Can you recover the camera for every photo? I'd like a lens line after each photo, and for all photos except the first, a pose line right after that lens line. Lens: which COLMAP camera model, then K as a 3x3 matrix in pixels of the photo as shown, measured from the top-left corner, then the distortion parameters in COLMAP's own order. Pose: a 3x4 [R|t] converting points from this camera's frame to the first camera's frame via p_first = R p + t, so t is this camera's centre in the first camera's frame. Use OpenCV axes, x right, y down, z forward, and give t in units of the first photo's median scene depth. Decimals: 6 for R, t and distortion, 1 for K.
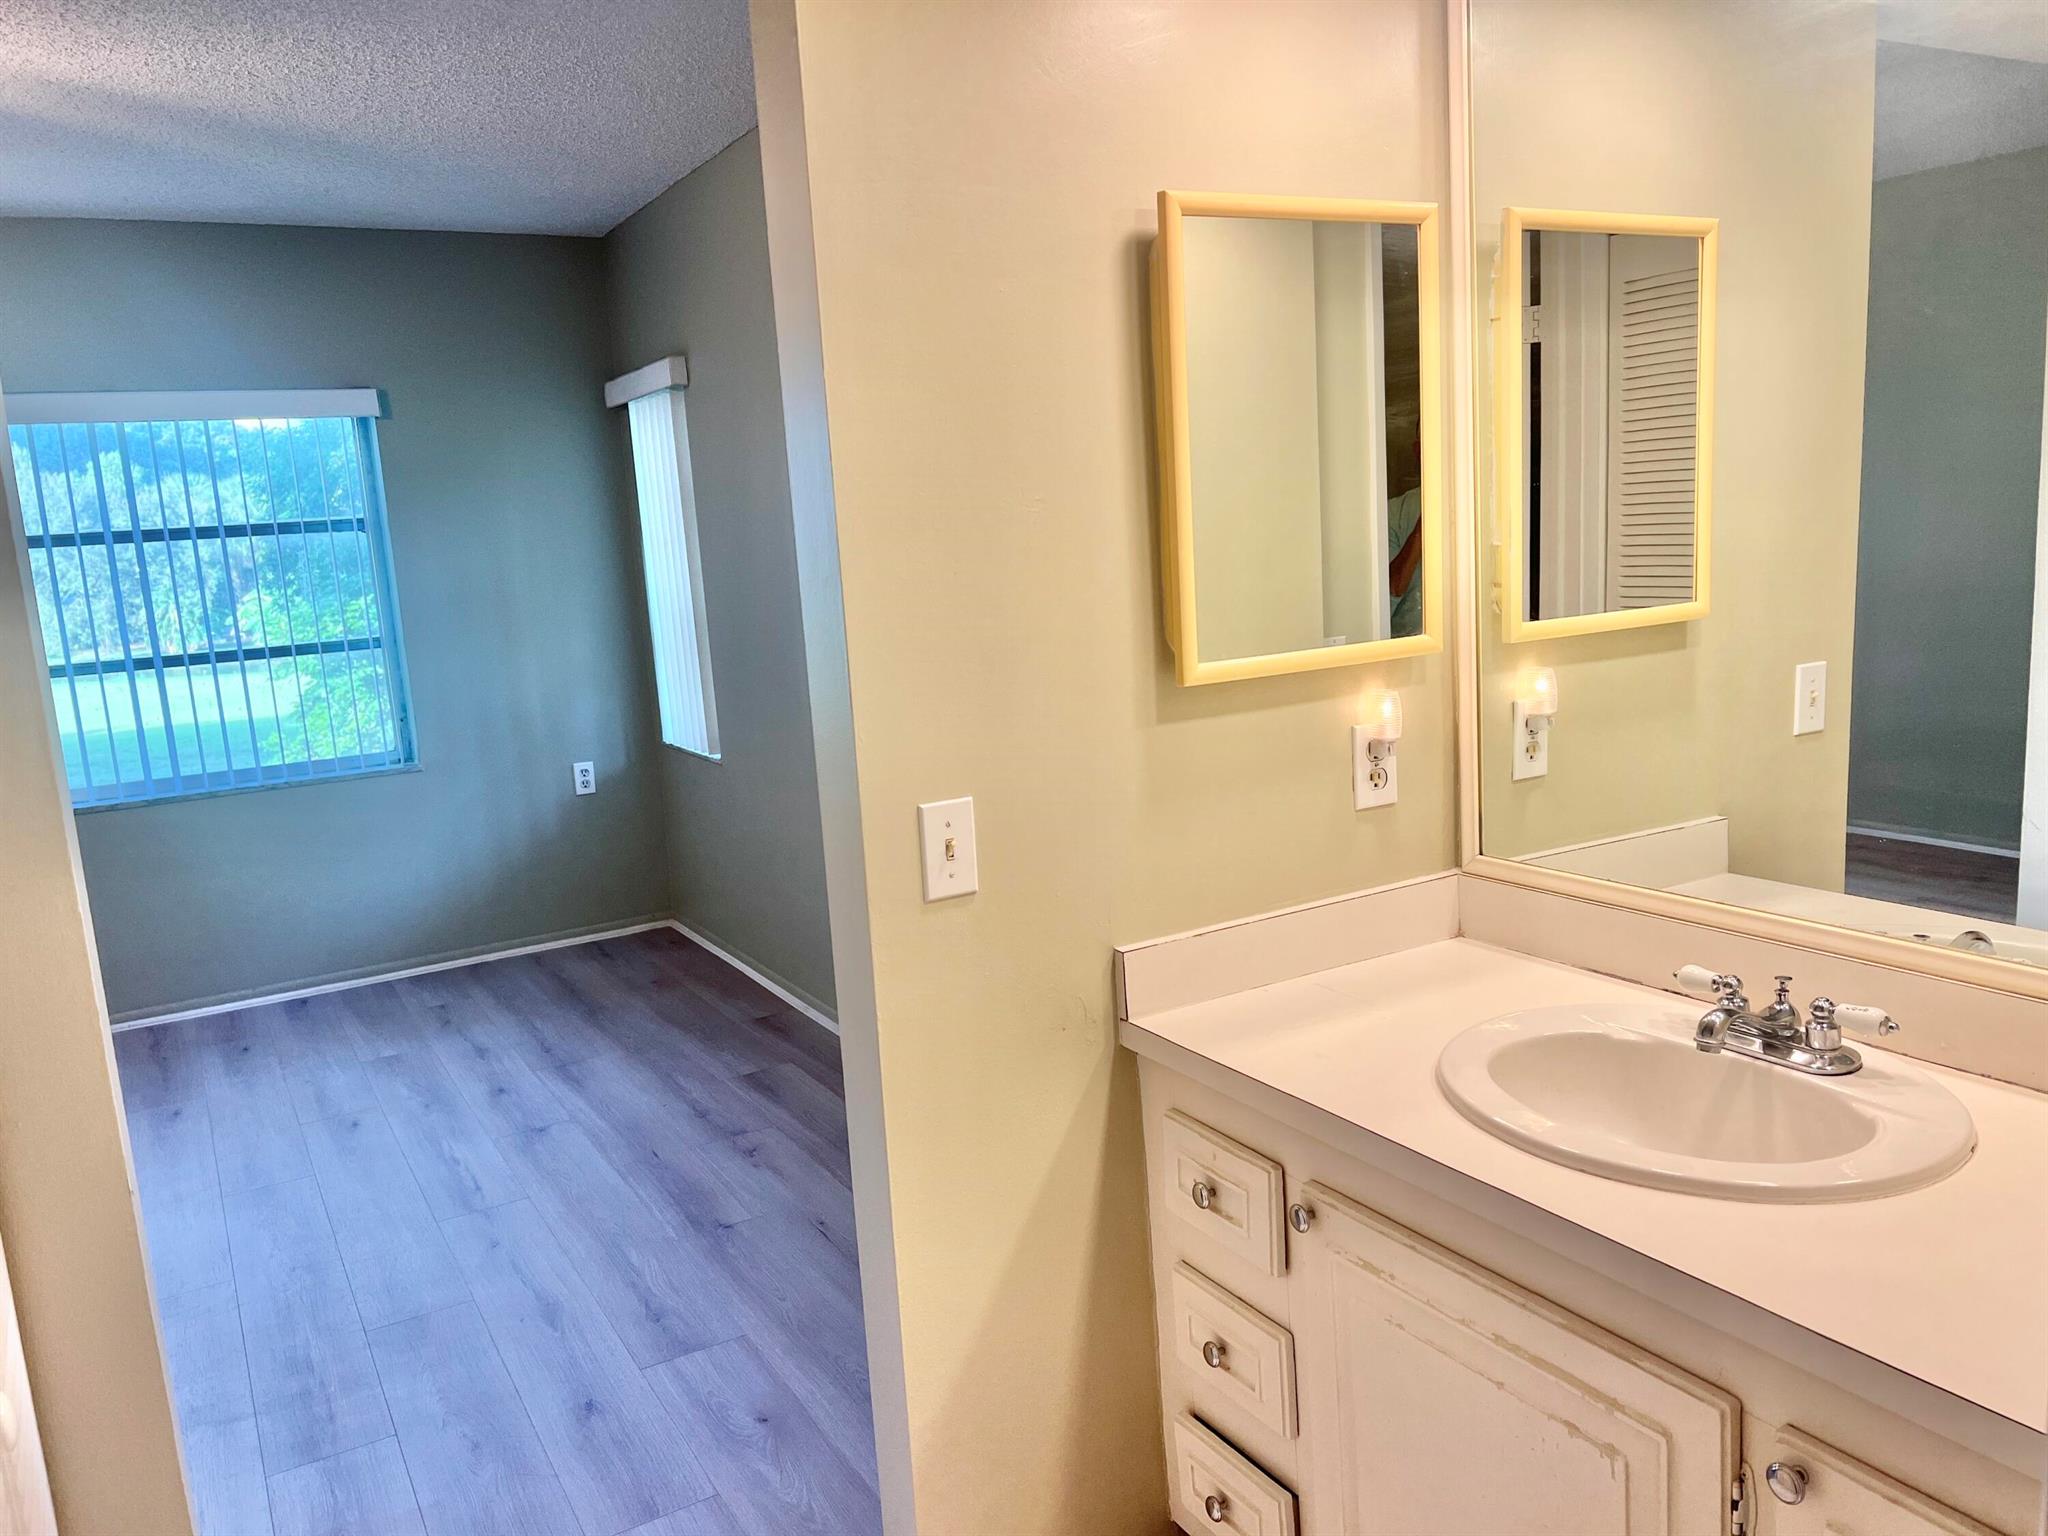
lens RADIAL K [[1530.4, 0, 1008.8], [0, 1530.4, 812.4], [0, 0, 1]] dist [0.056694, -0.069326]
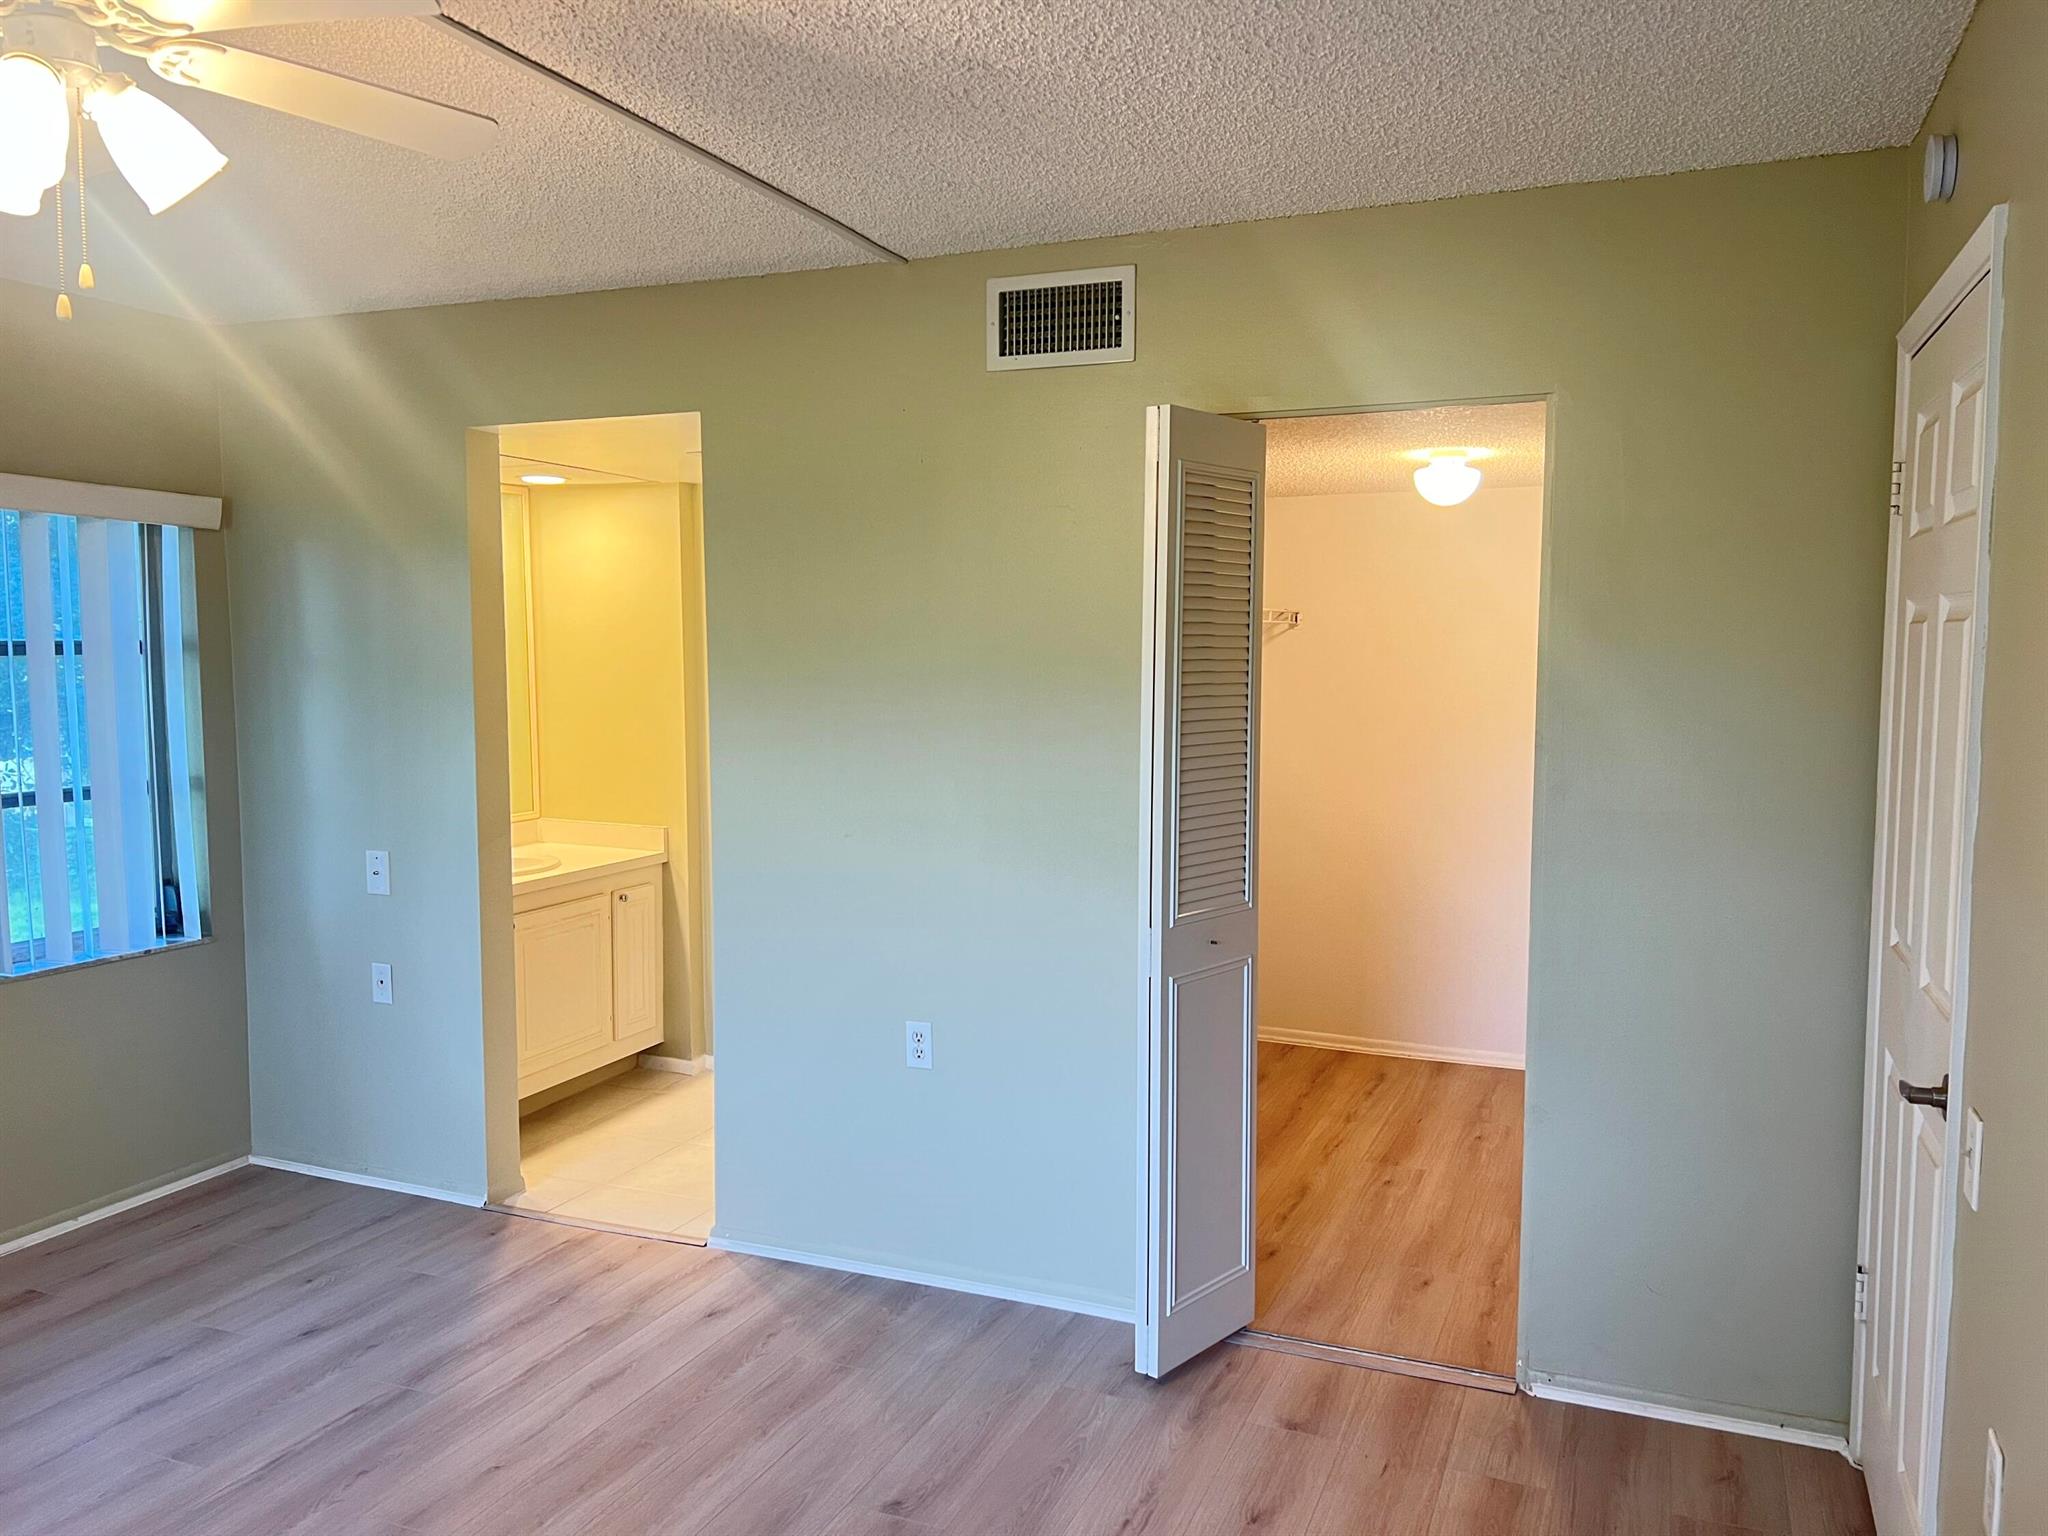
lens RADIAL K [[1530.4, 0, 1015.8], [0, 1530.4, 770.9], [0, 0, 1]] dist [0.056694, -0.069326]
pose [[-0.607406, 0.004696, 0.794378, -1.108000], [0.190682, 0.971609, 0.140057, -0.102260], [-0.771167, 0.236545, -0.591057, 0.781754]]
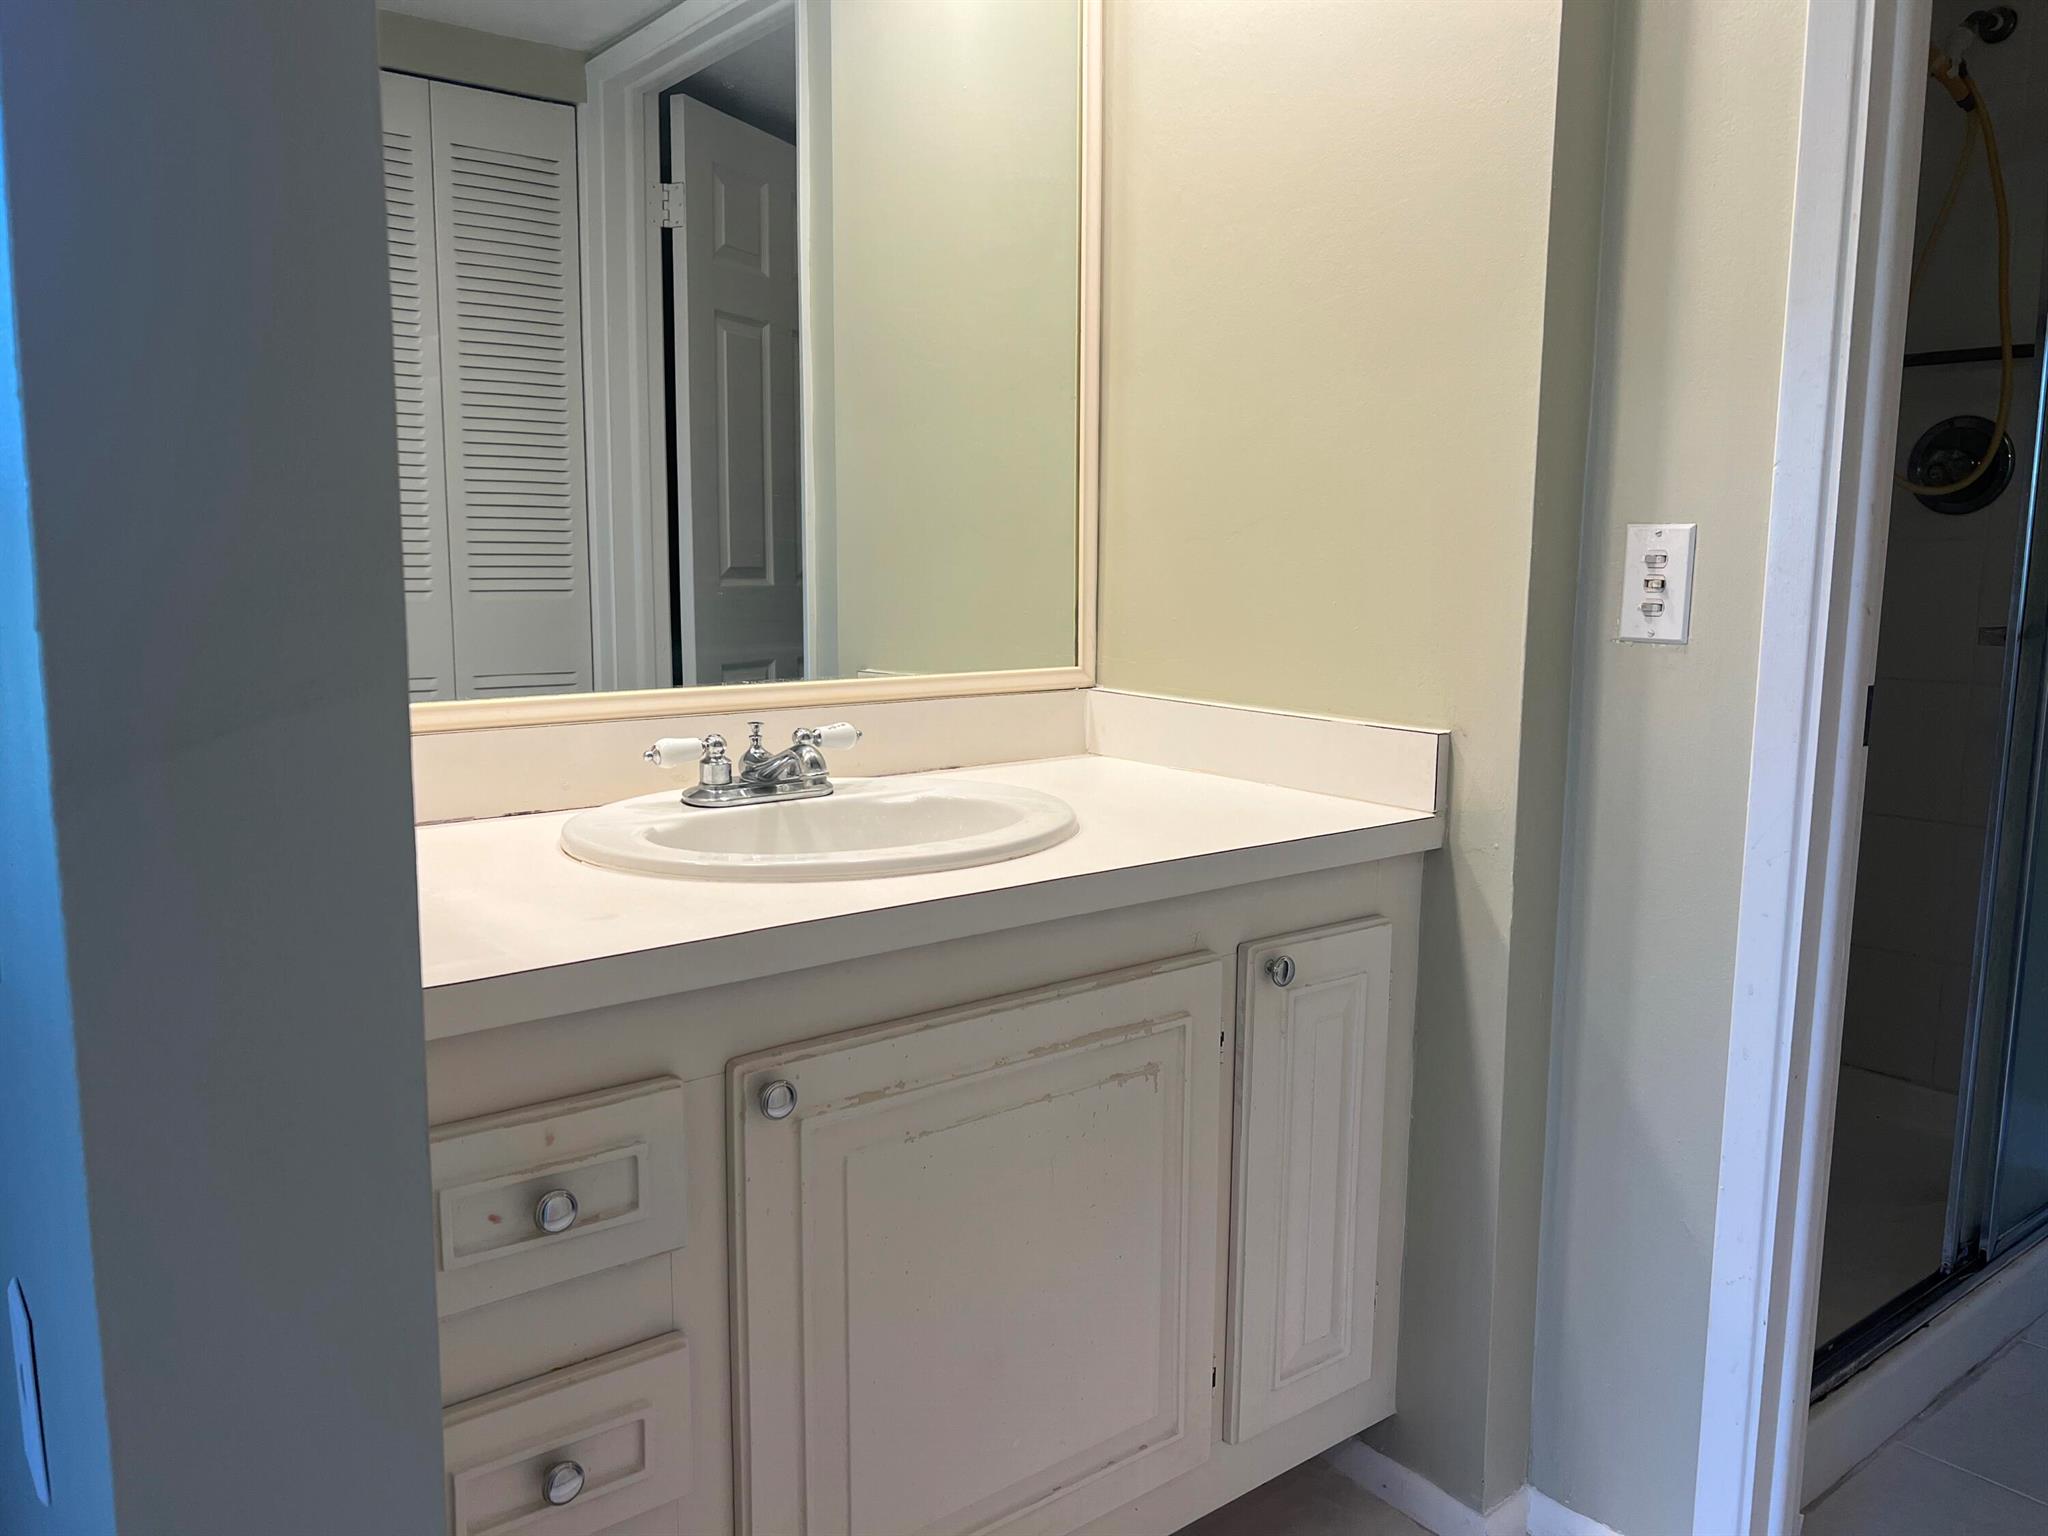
lens RADIAL K [[1530.4, 0, 1012.1], [0, 1530.4, 770.2], [0, 0, 1]] dist [0.056694, -0.069326]
pose [[-0.160026, -0.070008, 0.984627, -0.208524], [0.189314, 0.976789, 0.100219, 0.027040], [-0.968789, 0.202442, -0.143058, 0.394018]]
